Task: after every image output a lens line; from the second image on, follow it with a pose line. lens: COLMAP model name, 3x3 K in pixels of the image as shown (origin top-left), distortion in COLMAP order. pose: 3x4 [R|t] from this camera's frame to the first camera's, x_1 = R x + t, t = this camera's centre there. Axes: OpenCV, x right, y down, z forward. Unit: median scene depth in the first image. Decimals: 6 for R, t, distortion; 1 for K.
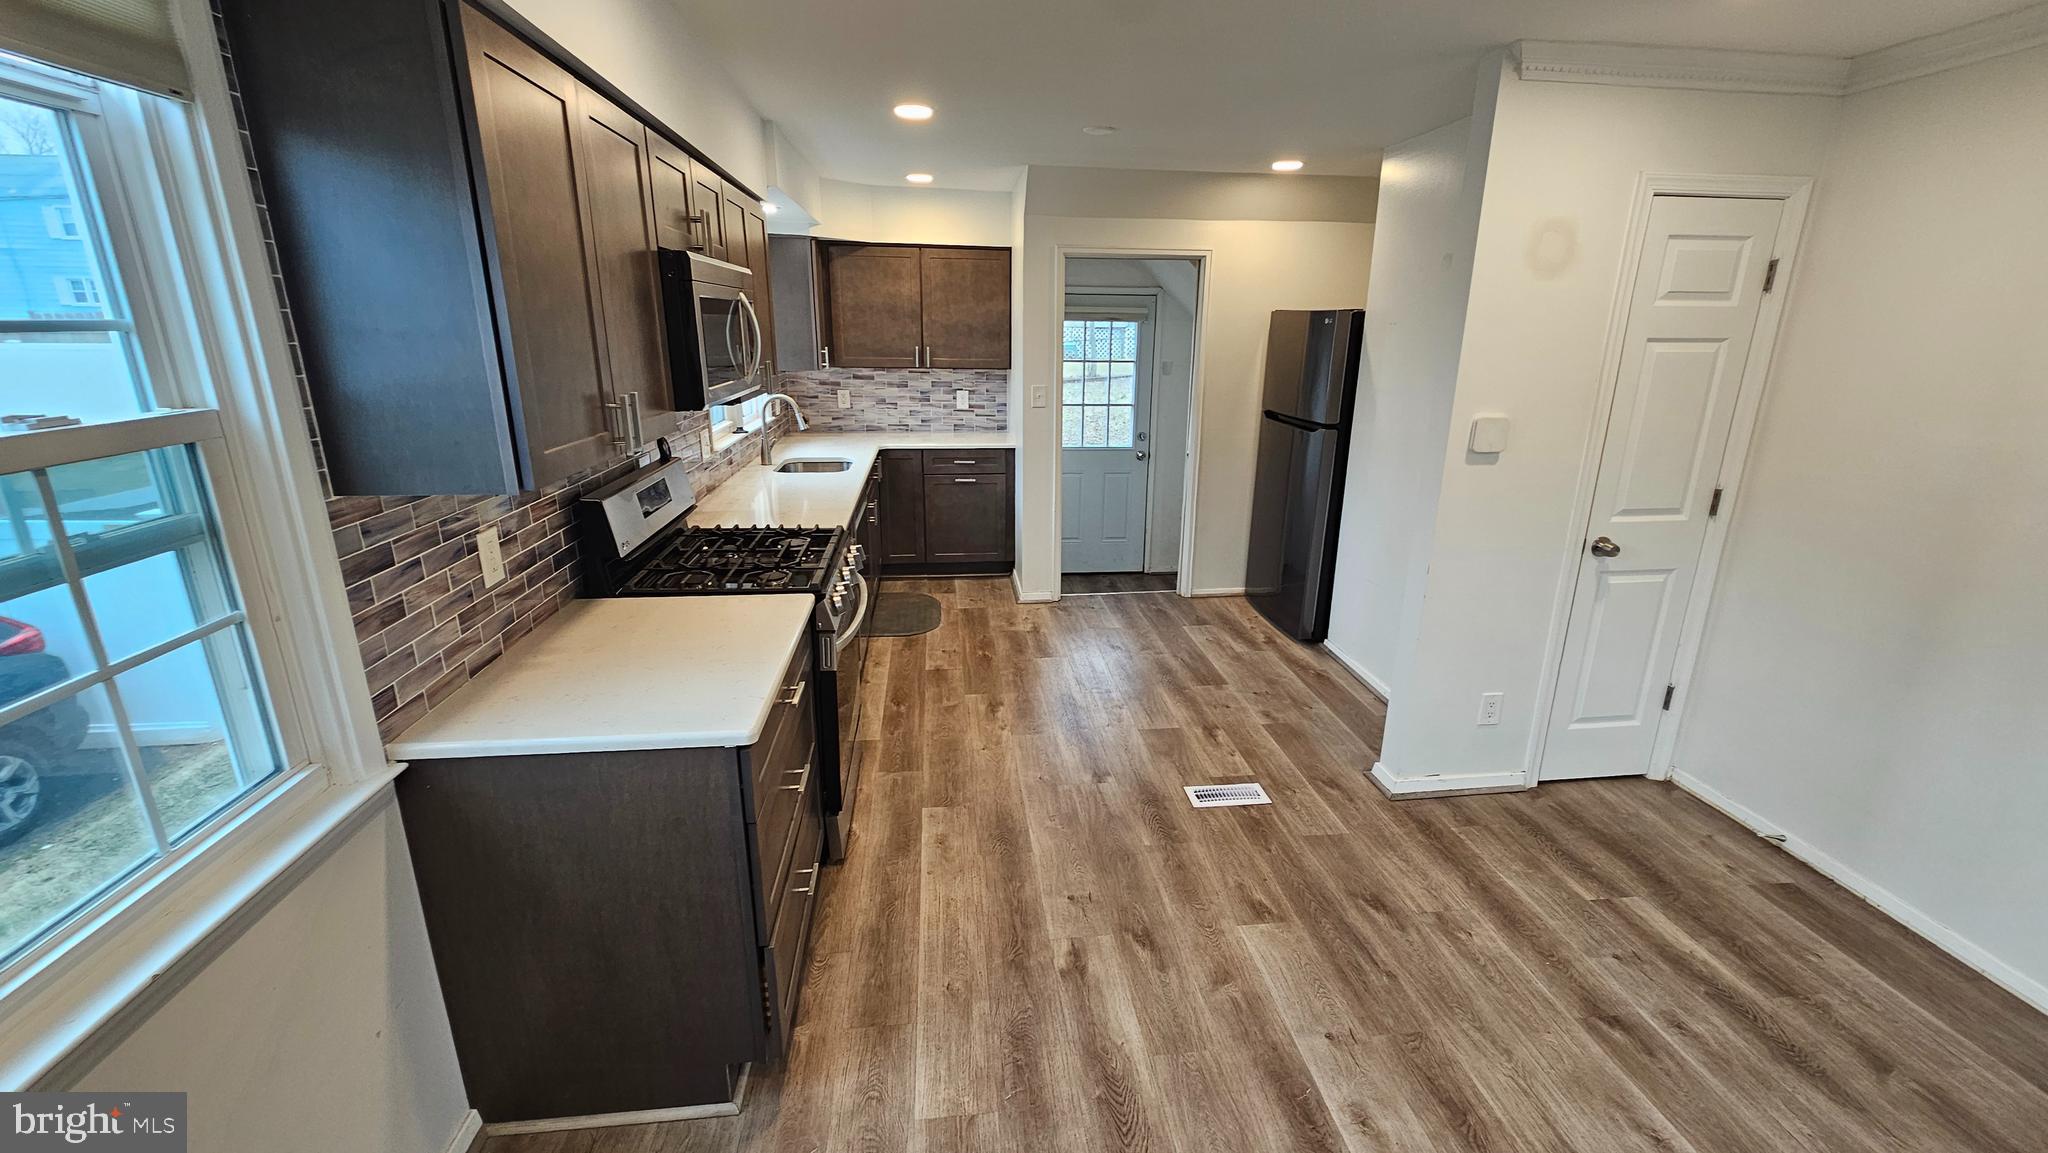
lens RADIAL K [[833.9, 0, 1041.5], [0, 833.9, 574.3], [0, 0, 1]] dist [0.000575, -0.000827]
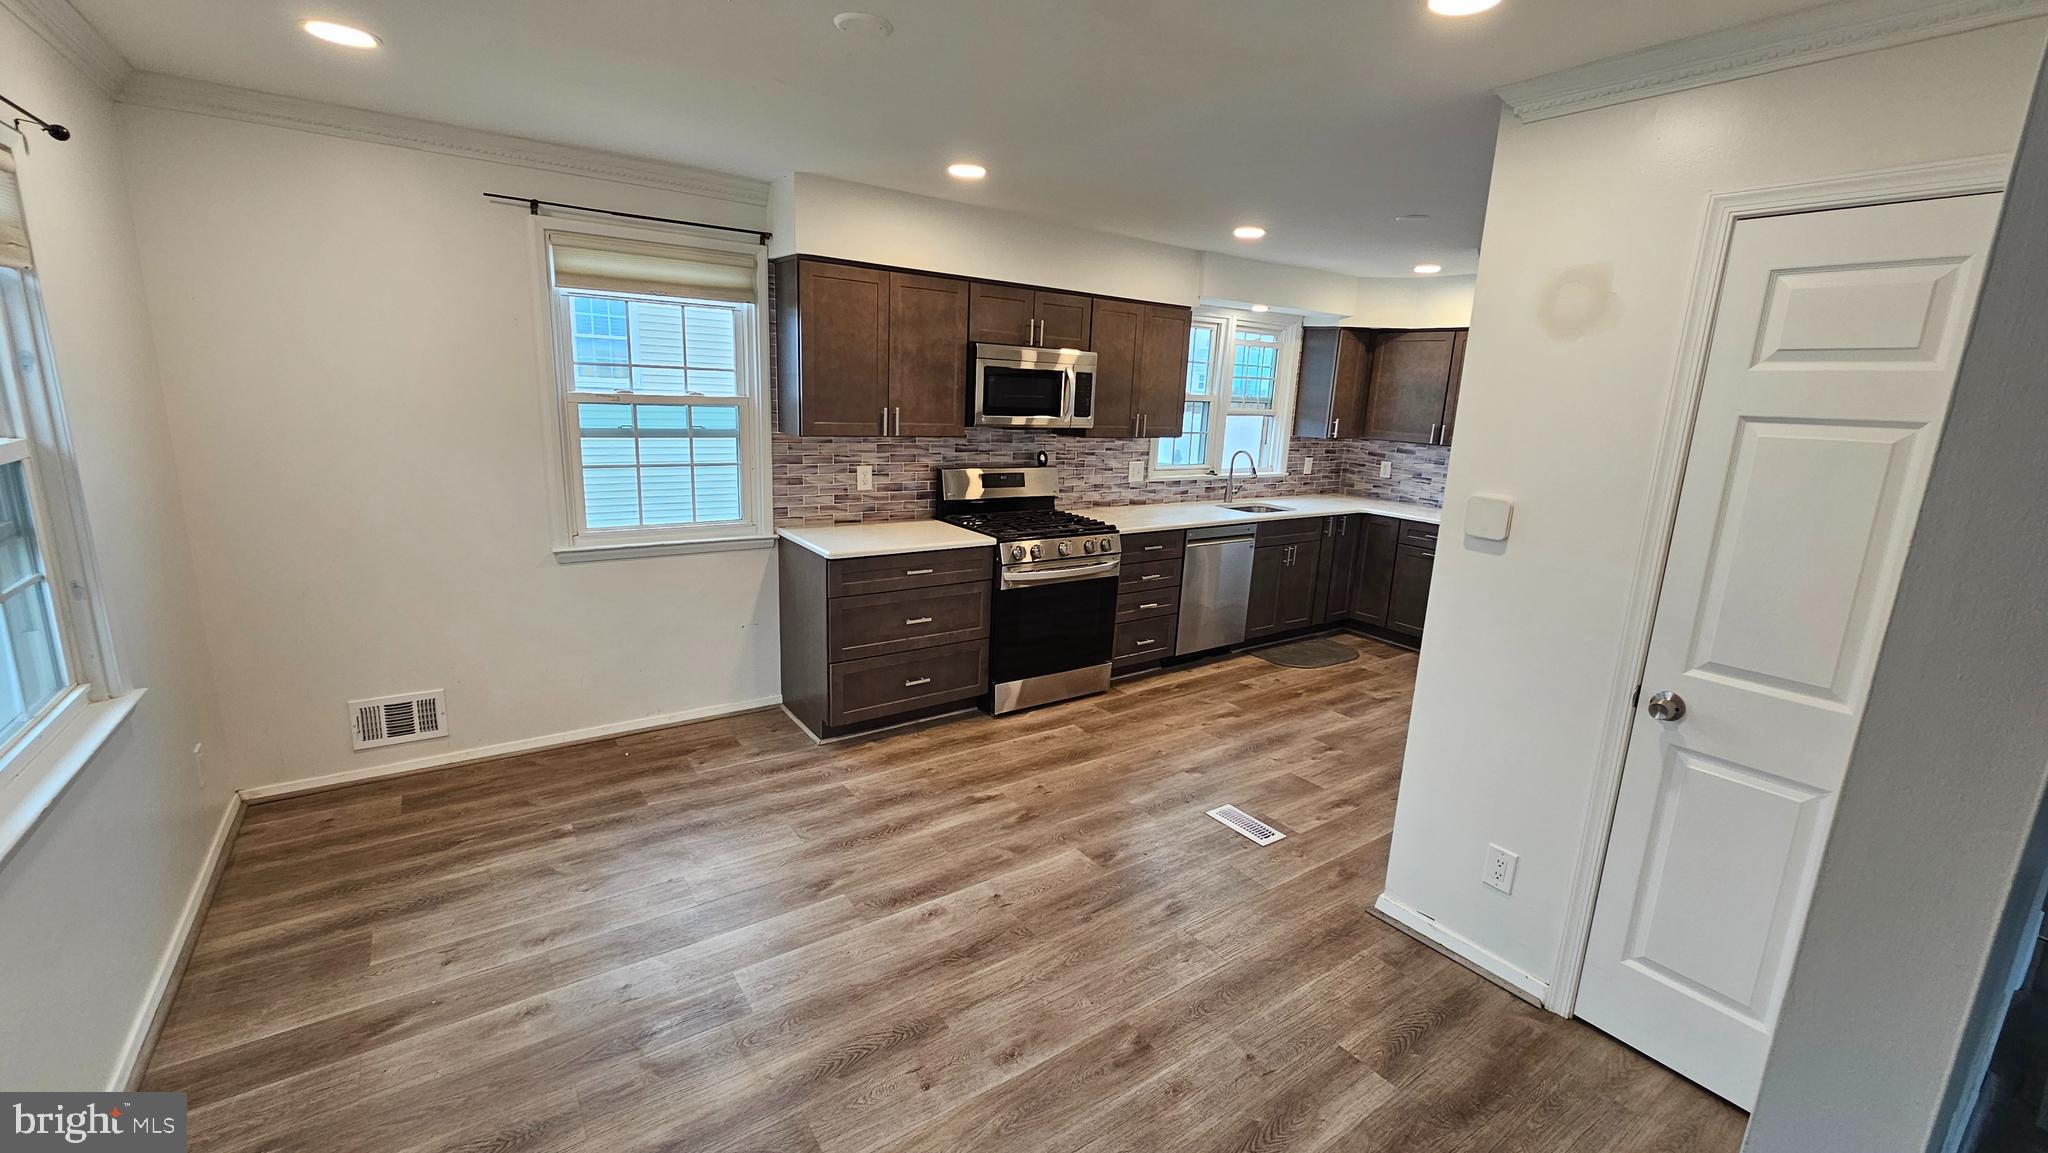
lens RADIAL K [[833.9, 0, 1033.7], [0, 833.9, 577.1], [0, 0, 1]] dist [0.000575, -0.000827]
pose [[0.482454, 0.204263, -0.851772, 1.054182], [-0.289665, 0.954923, 0.064929, -0.029552], [0.826639, 0.215403, 0.519874, 0.180371]]
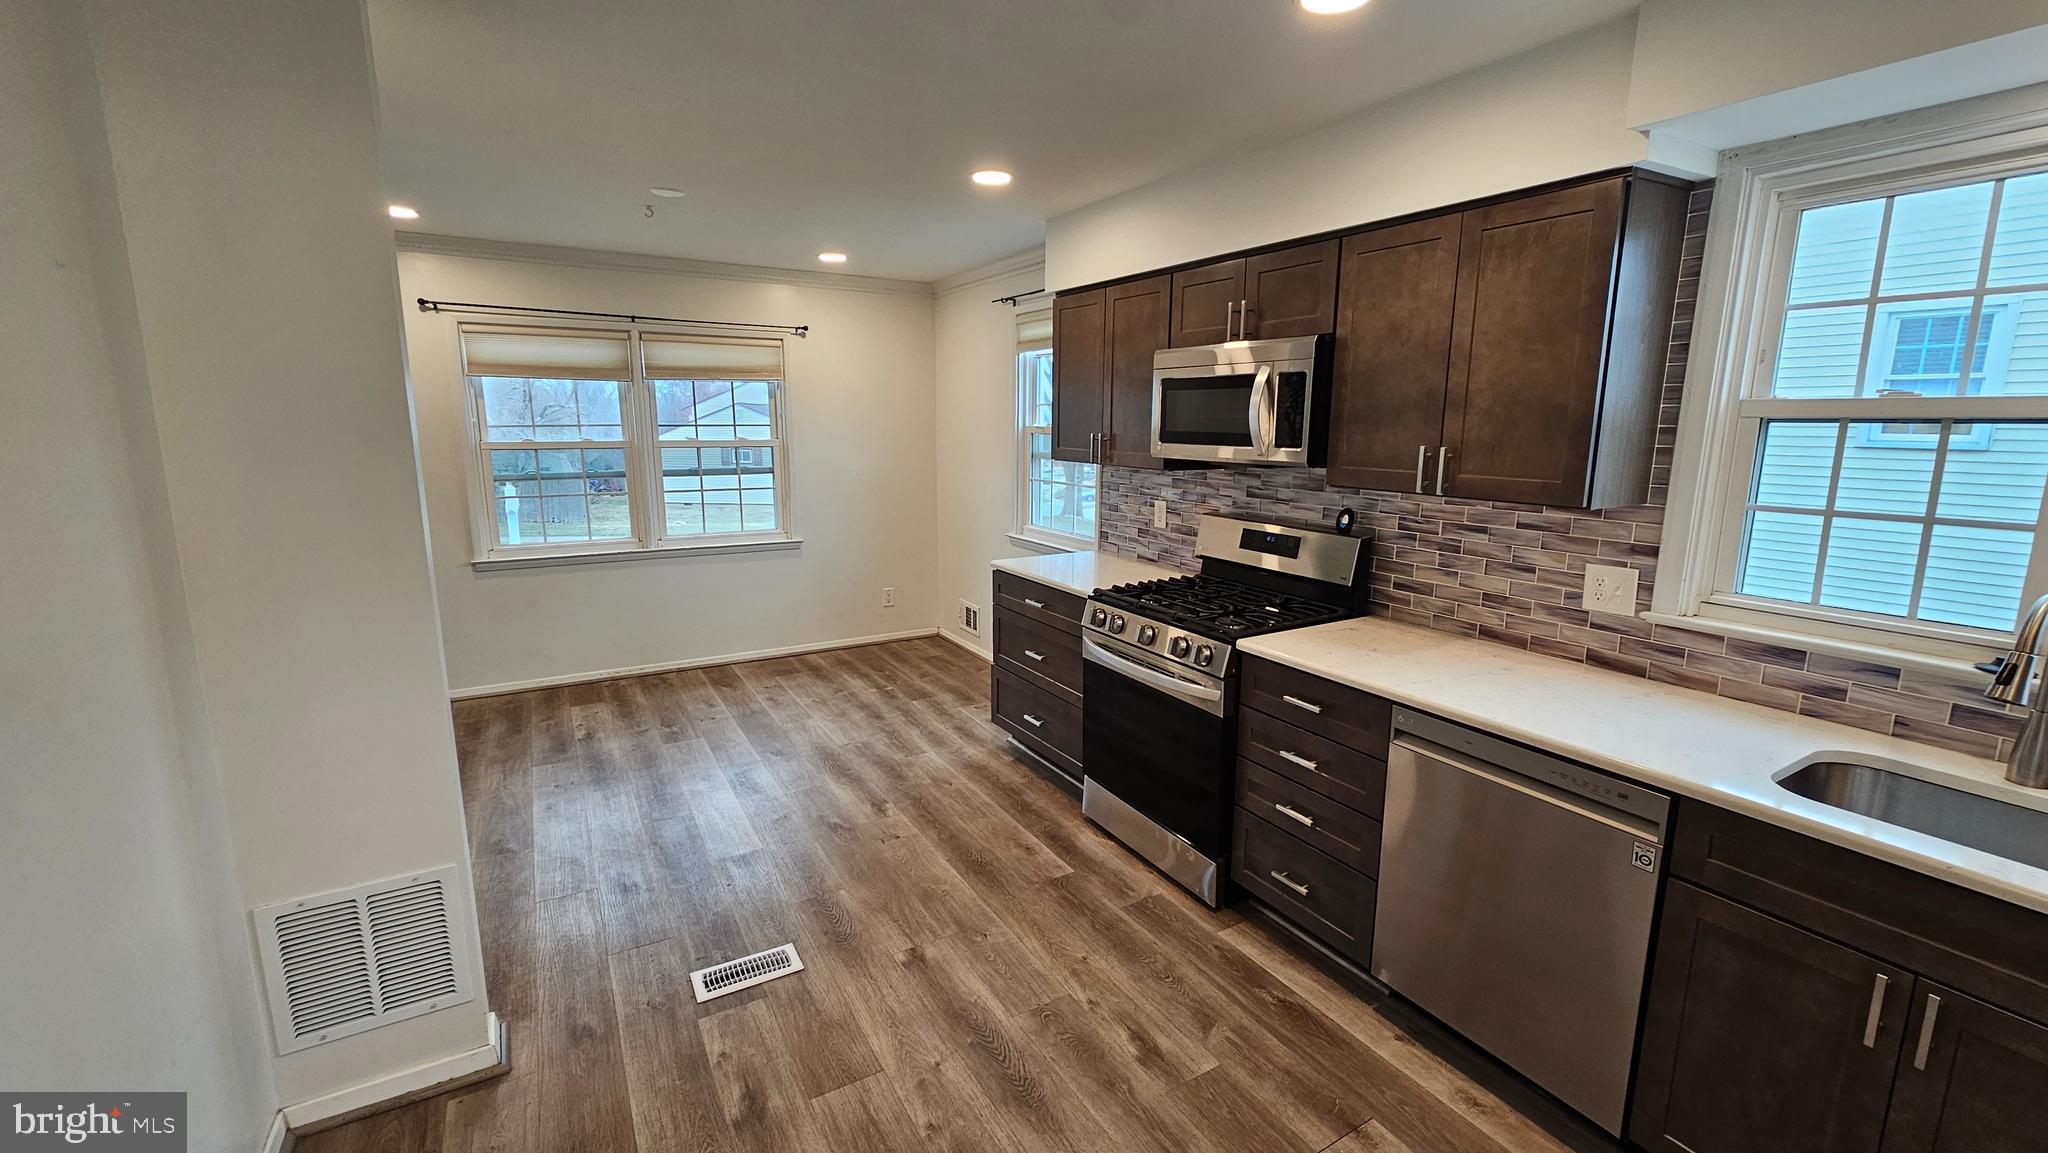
lens RADIAL K [[833.9, 0, 1034.3], [0, 833.9, 577.6], [0, 0, 1]] dist [0.000575, -0.000827]
pose [[-0.913767, 0.058460, -0.402010, 0.304851], [-0.134773, 0.889921, 0.435749, -0.497462], [0.383231, 0.452353, -0.805301, 1.771667]]
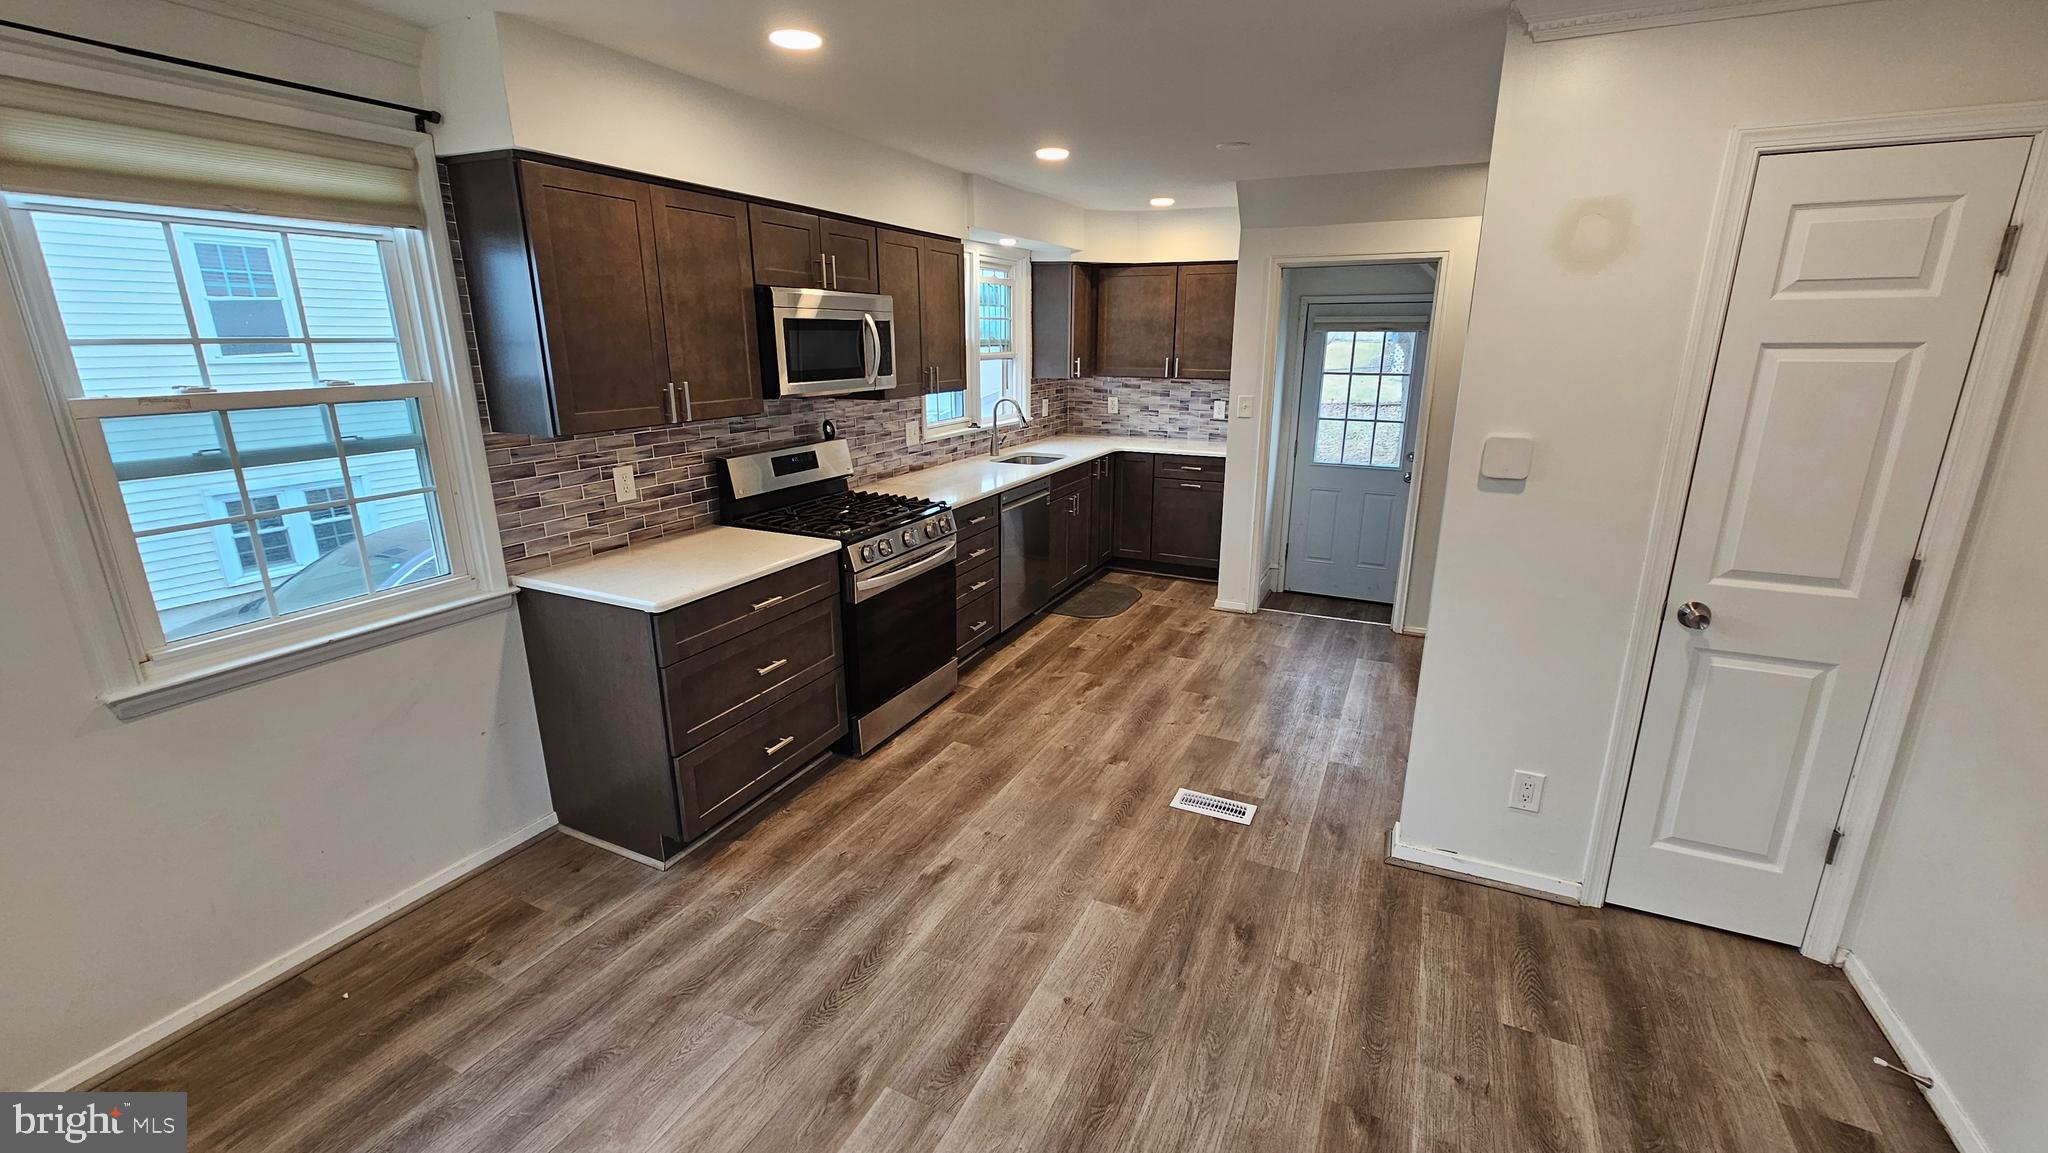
lens RADIAL K [[833.9, 0, 1034.0], [0, 833.9, 574.1], [0, 0, 1]] dist [0.000575, -0.000827]
pose [[0.844870, 0.136021, -0.517390, 0.585811], [-0.144759, 0.989184, 0.023671, -0.000451], [0.515013, 0.054898, 0.855422, 0.031394]]
